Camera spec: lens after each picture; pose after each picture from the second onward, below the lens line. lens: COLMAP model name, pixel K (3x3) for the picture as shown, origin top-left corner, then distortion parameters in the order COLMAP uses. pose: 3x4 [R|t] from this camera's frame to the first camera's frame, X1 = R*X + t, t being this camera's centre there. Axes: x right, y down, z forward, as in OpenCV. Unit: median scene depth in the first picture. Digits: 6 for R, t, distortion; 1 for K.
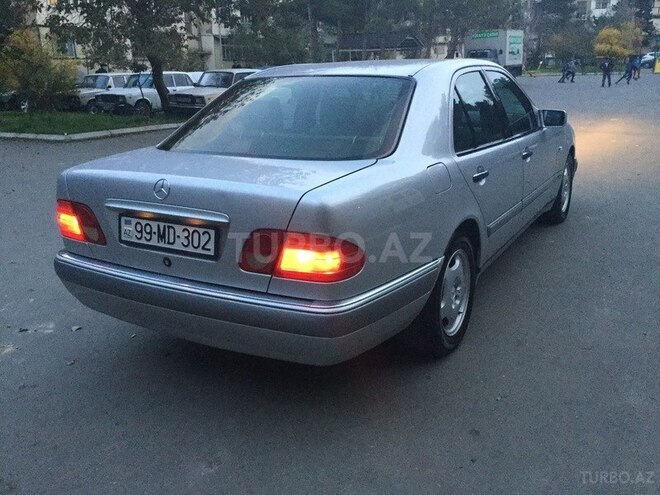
lens RADIAL K [[591.8, 0, 330.0], [0, 591.8, 247.5], [0, 0, 1]] dist [0.107099, -0.200572]
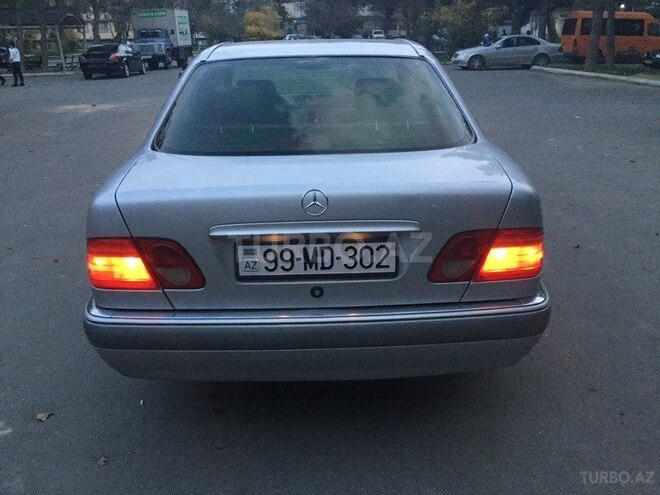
lens RADIAL K [[591.8, 0, 330.0], [0, 591.8, 247.5], [0, 0, 1]] dist [0.107099, -0.200572]
pose [[0.852953, -0.164316, 0.495450, -0.632095], [0.149494, 0.986300, 0.069743, -0.086416], [-0.500122, 0.014579, 0.865832, 0.289422]]
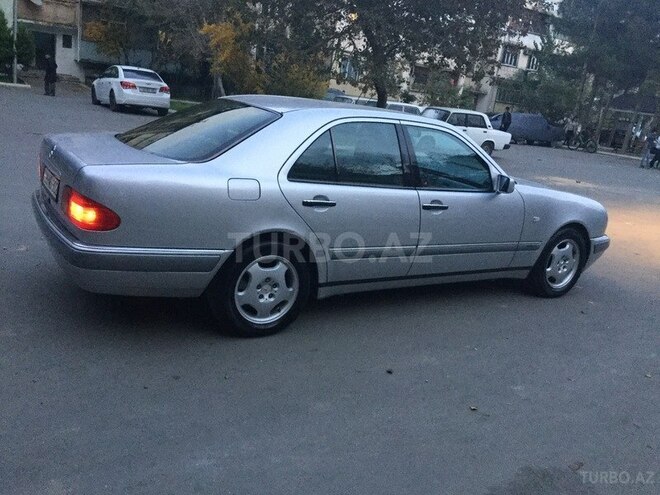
lens RADIAL K [[591.8, 0, 330.0], [0, 591.8, 247.5], [0, 0, 1]] dist [0.107099, -0.200572]
pose [[0.878902, 0.248433, -0.407200, 0.971479], [-0.271209, 0.962519, 0.001854, -0.054468], [0.392398, 0.108807, 0.913337, -0.086918]]
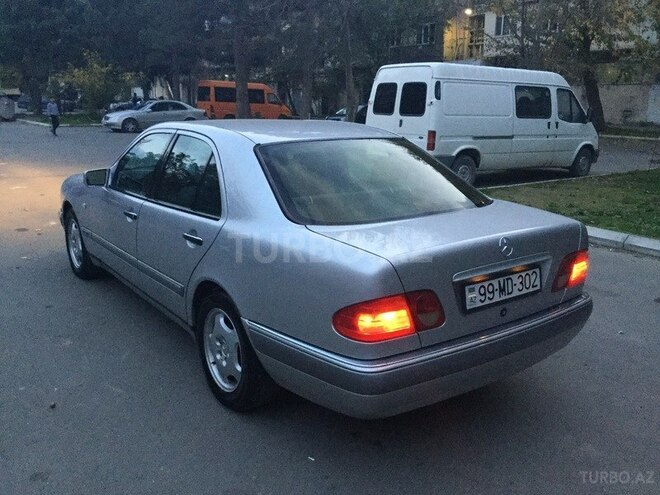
lens RADIAL K [[591.8, 0, 330.0], [0, 591.8, 247.5], [0, 0, 1]] dist [0.107099, -0.200572]
pose [[0.393990, -0.195694, 0.898040, -1.334652], [0.248867, 0.963286, 0.100728, -0.275112], [-0.884781, 0.183806, 0.428227, 0.772985]]
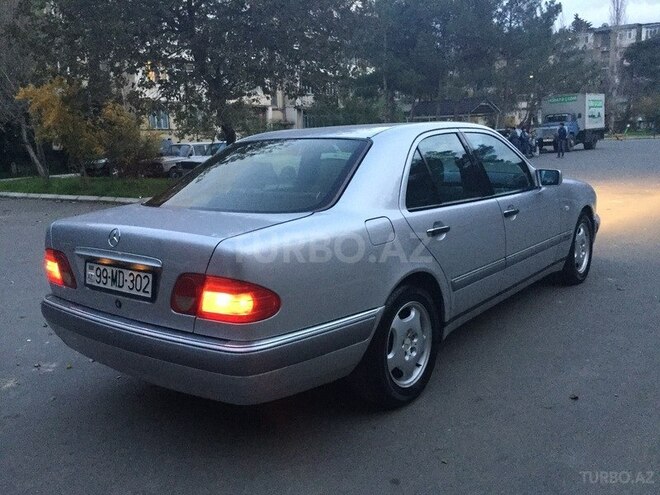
lens RADIAL K [[591.8, 0, 330.0], [0, 591.8, 247.5], [0, 0, 1]] dist [0.107099, -0.200572]
pose [[0.990423, 0.011540, -0.137584, 0.259716], [-0.025994, 0.994266, -0.103727, 0.024849], [0.135598, 0.106309, 0.985044, -0.046915]]
